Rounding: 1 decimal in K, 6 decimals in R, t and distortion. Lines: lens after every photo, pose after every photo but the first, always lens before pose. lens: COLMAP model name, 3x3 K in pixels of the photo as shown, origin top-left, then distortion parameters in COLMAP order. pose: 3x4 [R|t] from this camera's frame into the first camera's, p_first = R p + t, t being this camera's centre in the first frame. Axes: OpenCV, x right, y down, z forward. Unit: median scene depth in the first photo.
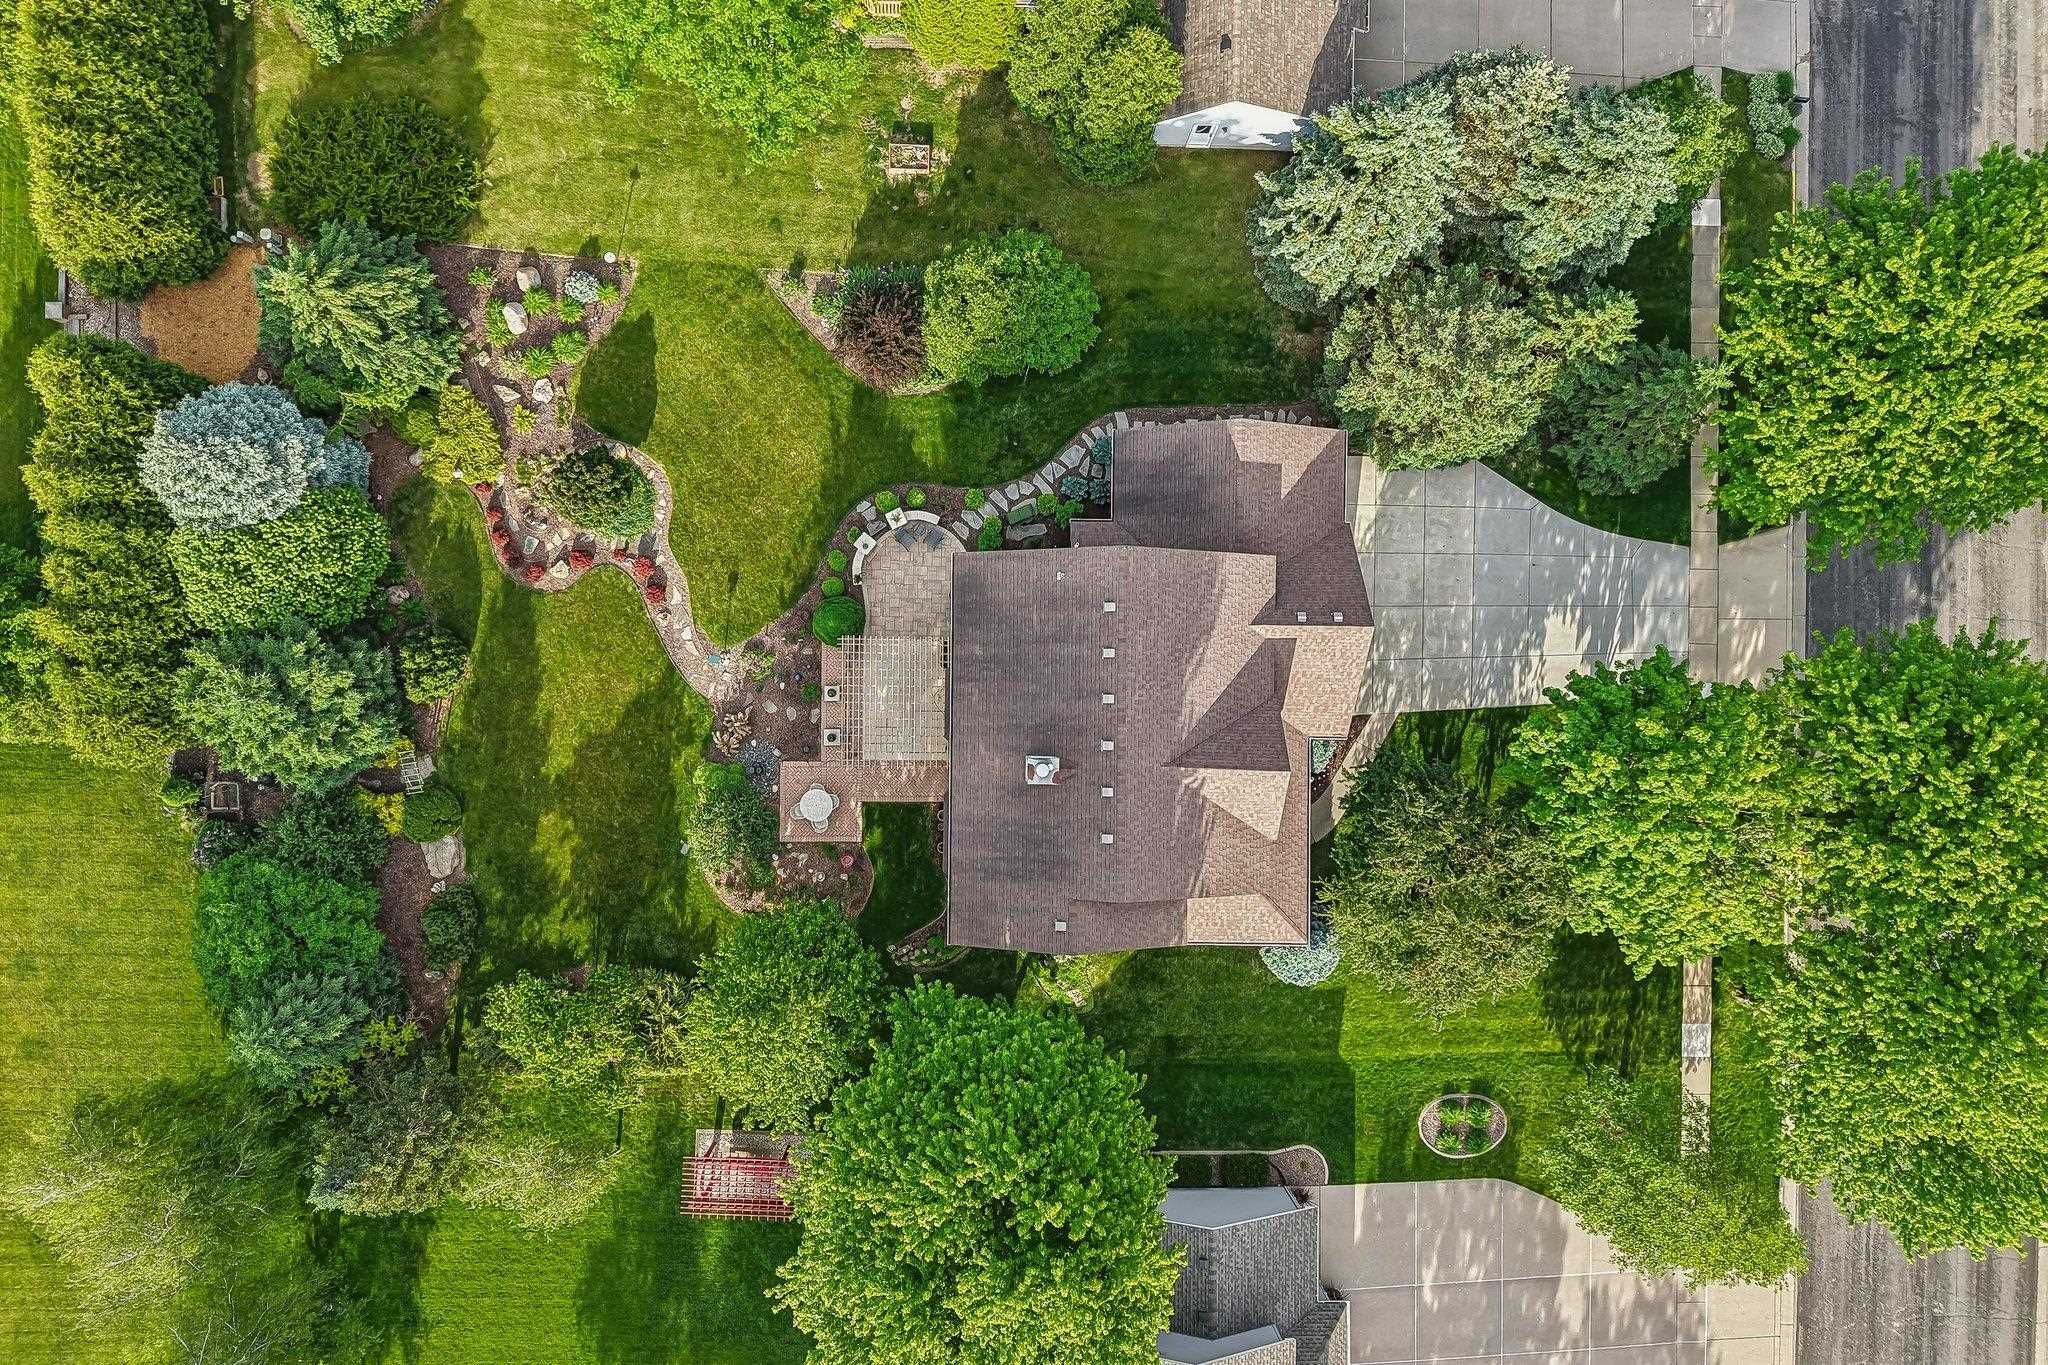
lens RADIAL K [[1419.5, 0, 1024.0], [0, 1419.5, 682.5], [0, 0, 1]] dist [-0.007298, -0.006126]
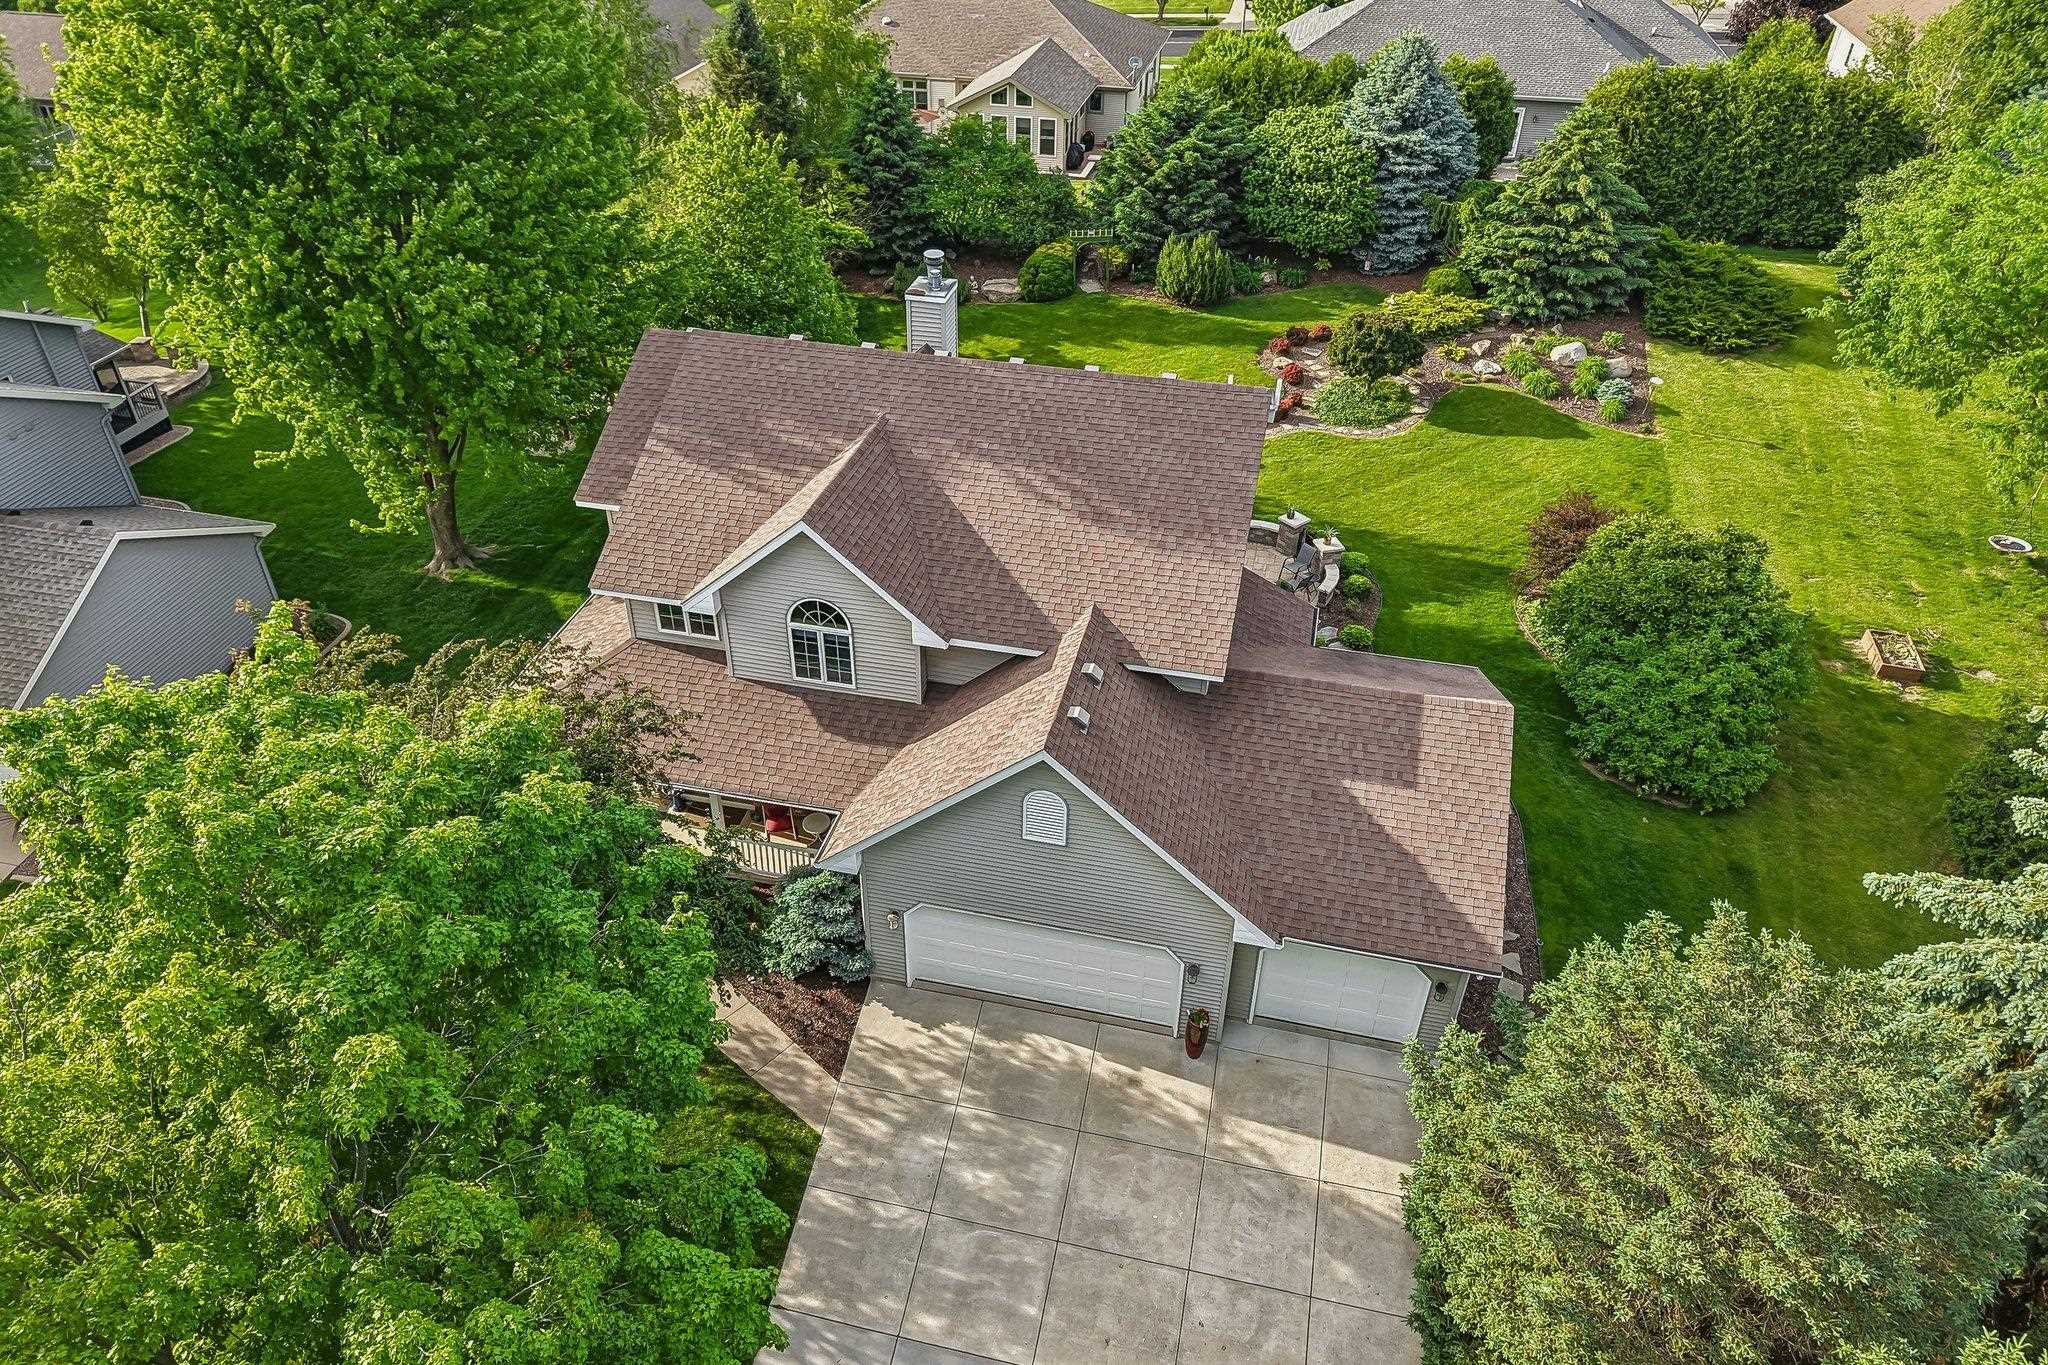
lens RADIAL K [[1395.4, 0, 1040.2], [0, 1395.4, 690.8], [0, 0, 1]] dist [0.005903, 0.003390]
pose [[-0.200528, 0.546798, -0.812896, 0.529490], [-0.979611, -0.122315, 0.159378, -0.094926], [-0.012282, 0.828282, 0.560177, 0.672840]]
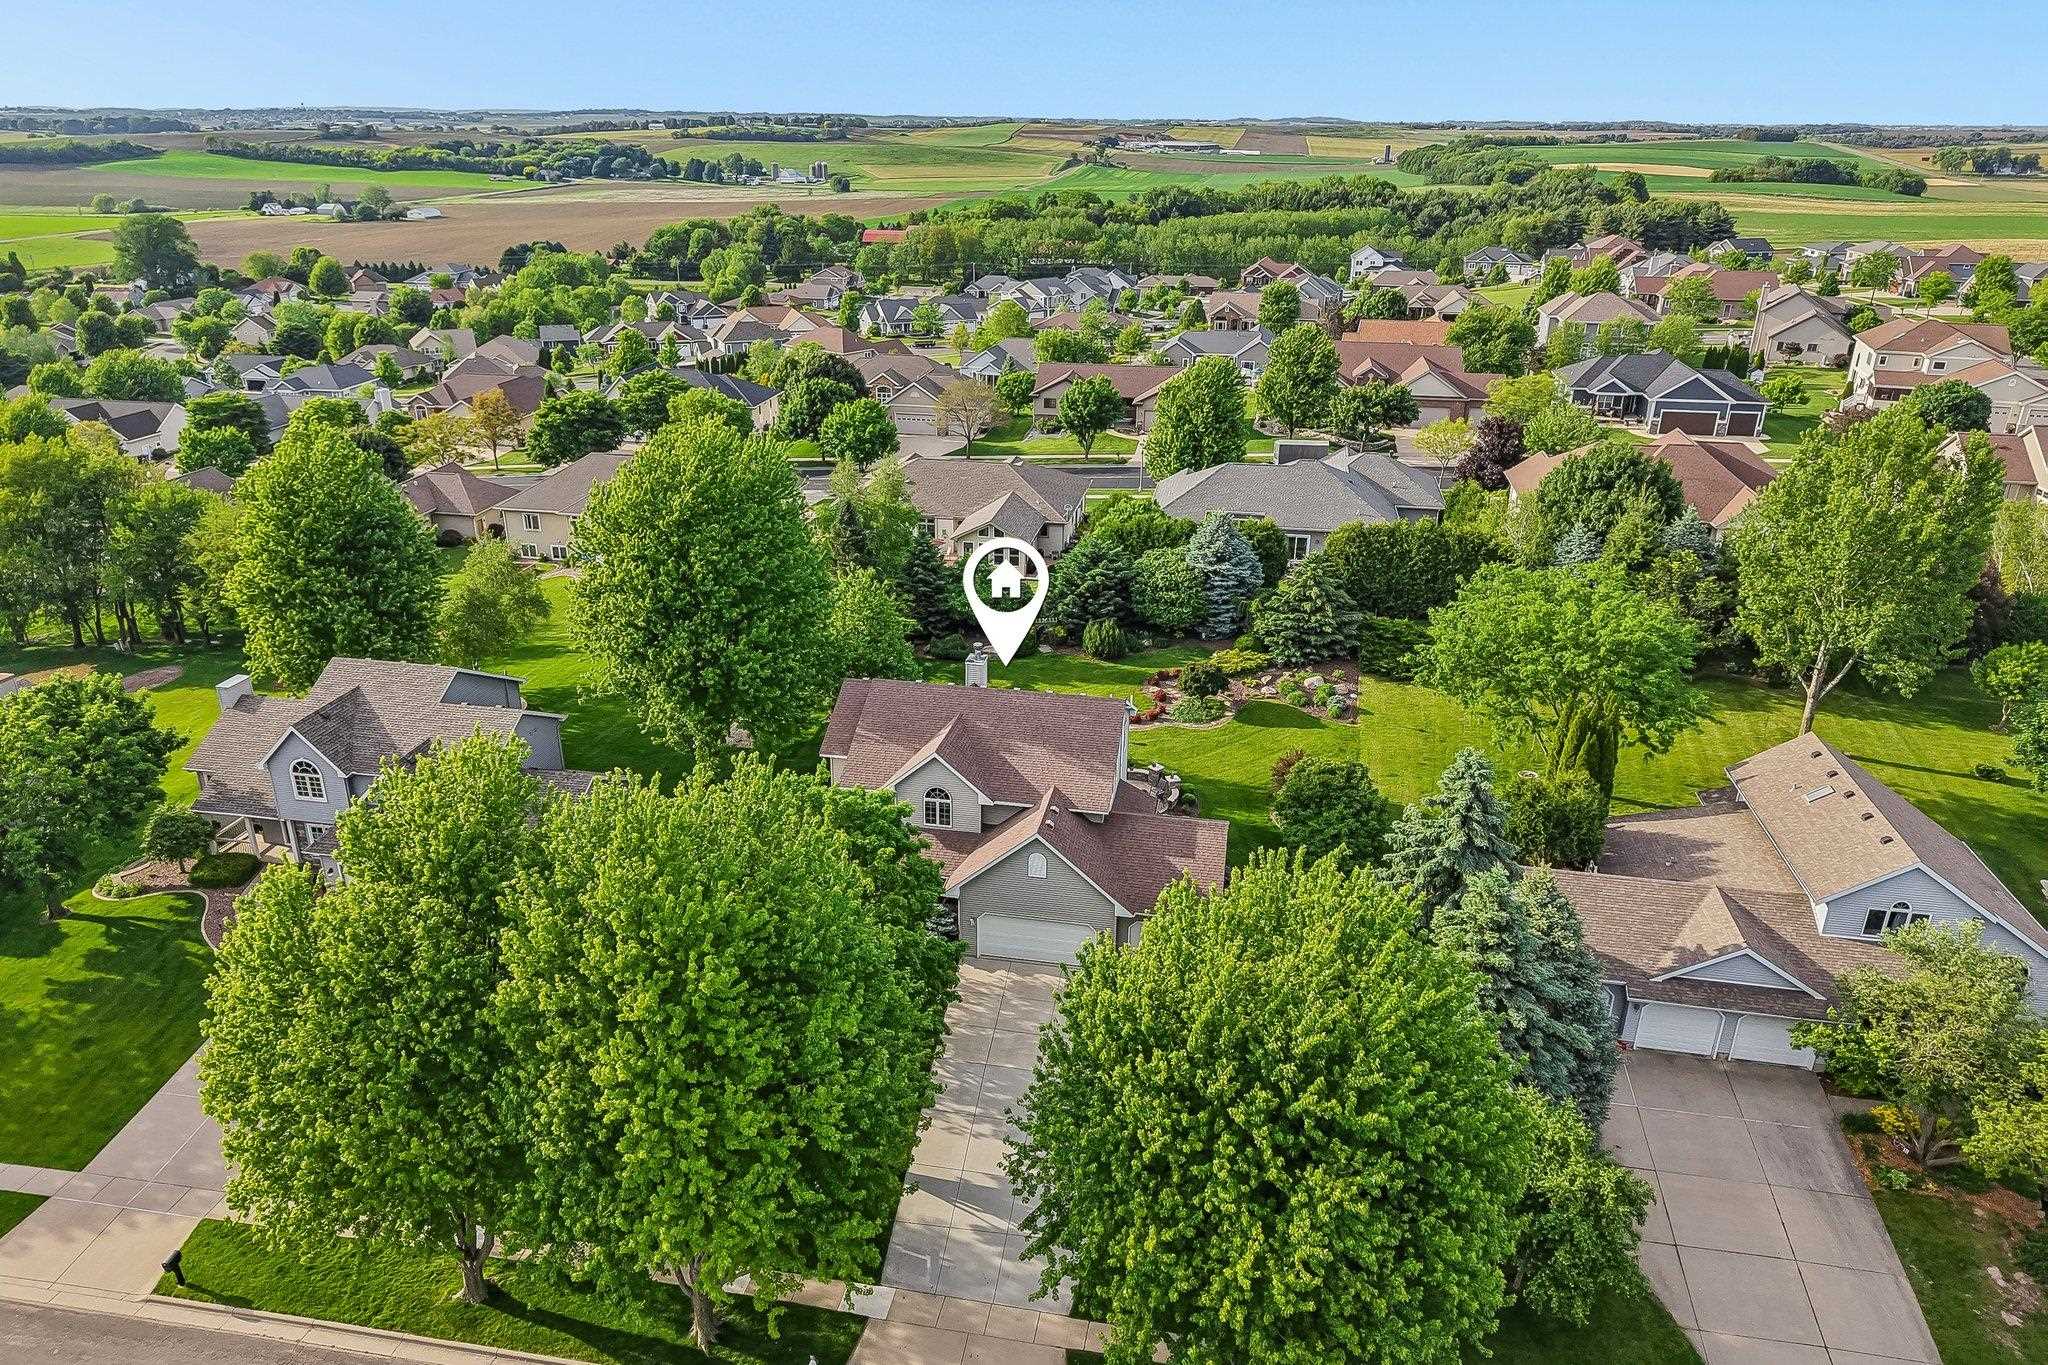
lens RADIAL K [[1419.5, 0, 1024.0], [0, 1419.5, 682.5], [0, 0, 1]] dist [-0.007298, -0.006126]
pose [[-0.172067, 0.337965, -0.925296, 1.156601], [-0.985075, -0.063423, 0.160018, -0.187693], [-0.004605, 0.939019, 0.343834, 0.441632]]
